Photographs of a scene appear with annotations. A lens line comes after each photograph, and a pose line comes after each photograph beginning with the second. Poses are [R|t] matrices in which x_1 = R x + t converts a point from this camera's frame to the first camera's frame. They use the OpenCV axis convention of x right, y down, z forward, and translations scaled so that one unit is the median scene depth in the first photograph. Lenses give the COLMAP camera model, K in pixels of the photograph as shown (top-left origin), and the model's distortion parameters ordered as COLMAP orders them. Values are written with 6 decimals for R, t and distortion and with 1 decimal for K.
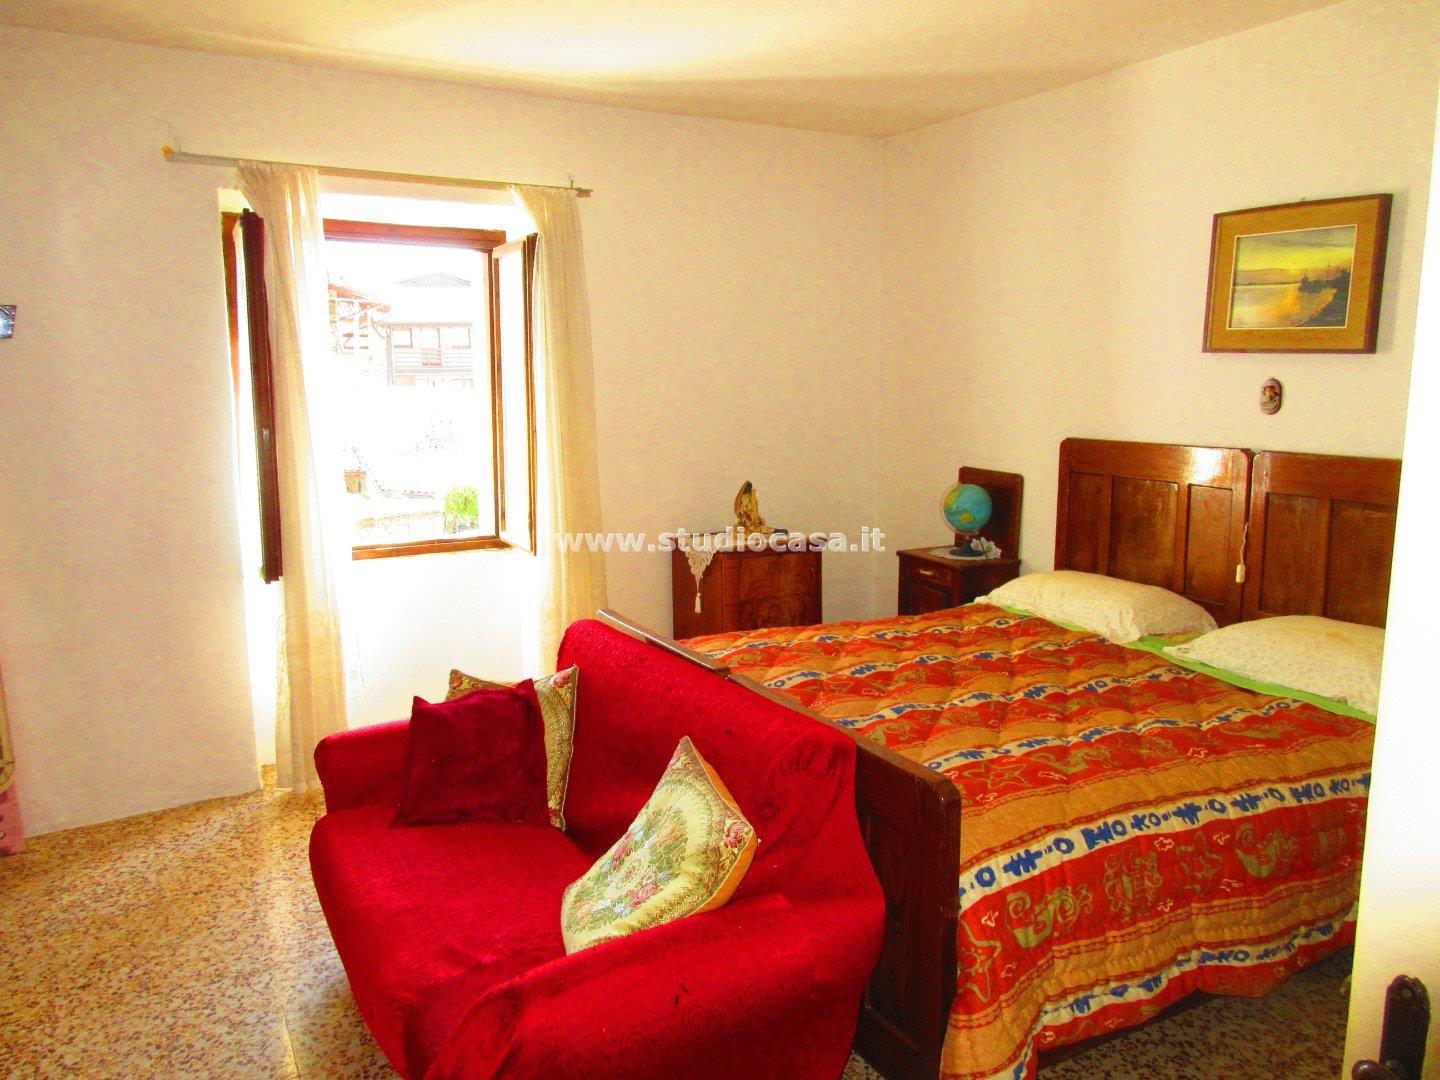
lens RADIAL K [[1080.8, 0, 721.4], [0, 1080.8, 539.3], [0, 0, 1]] dist [0.005081, 0.001135]
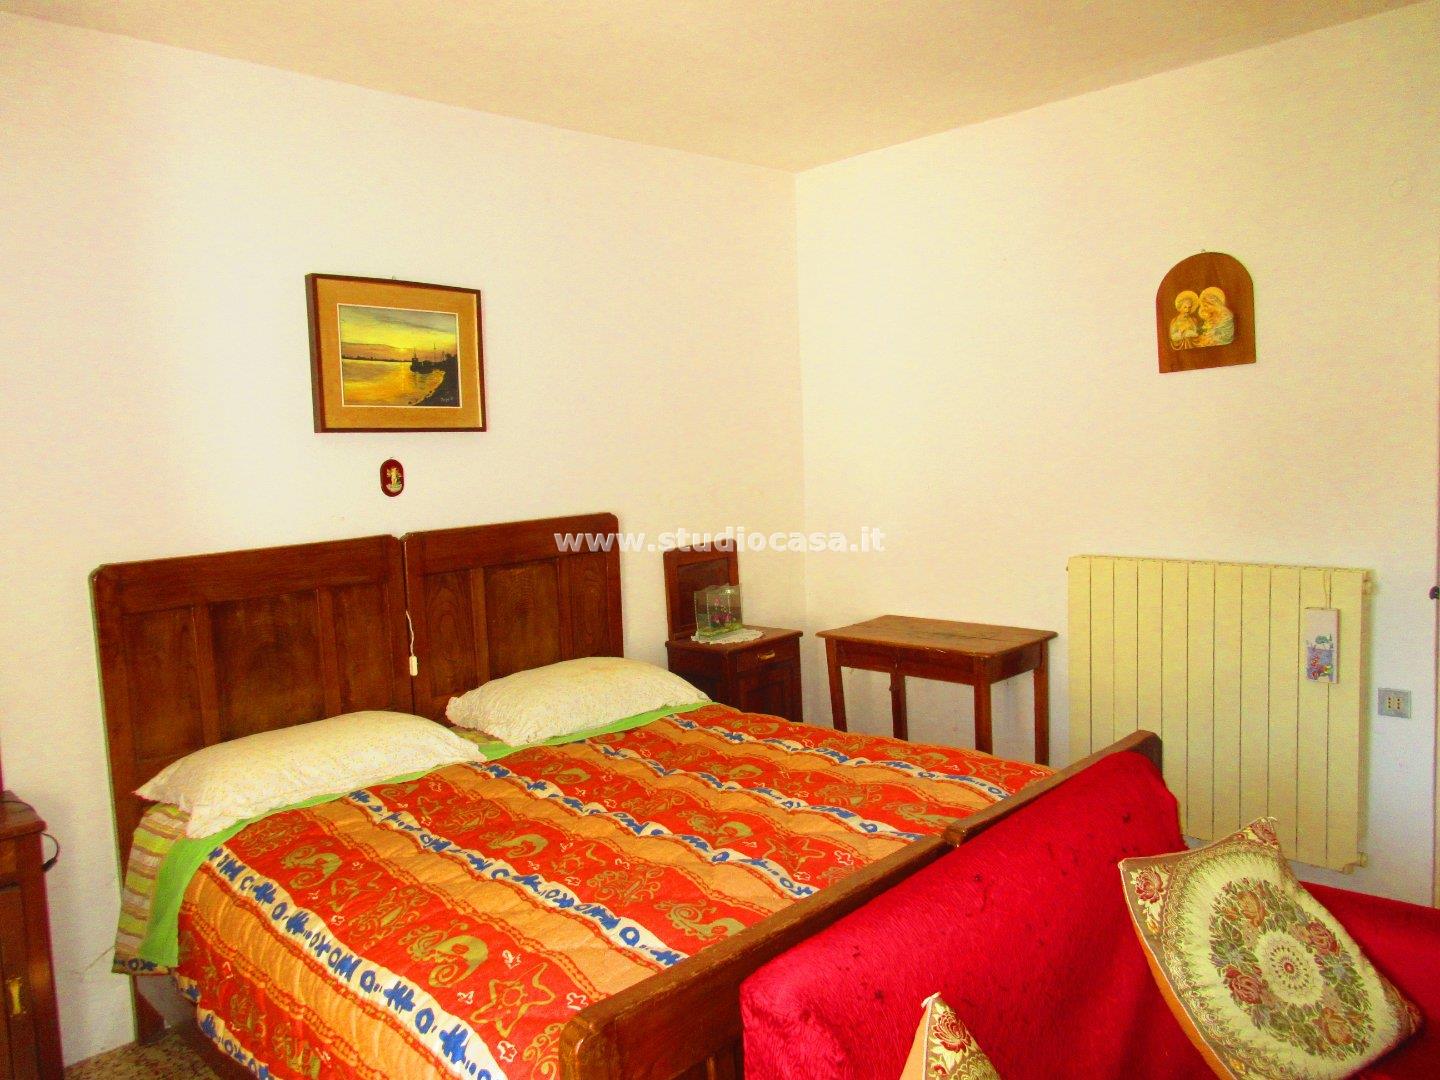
lens RADIAL K [[1080.8, 0, 721.5], [0, 1080.8, 540.1], [0, 0, 1]] dist [0.005081, 0.001135]
pose [[-0.269409, -0.075271, 0.960080, -0.510218], [0.190970, 0.972967, 0.129869, -0.153063], [-0.943901, 0.218334, -0.247751, 1.017179]]
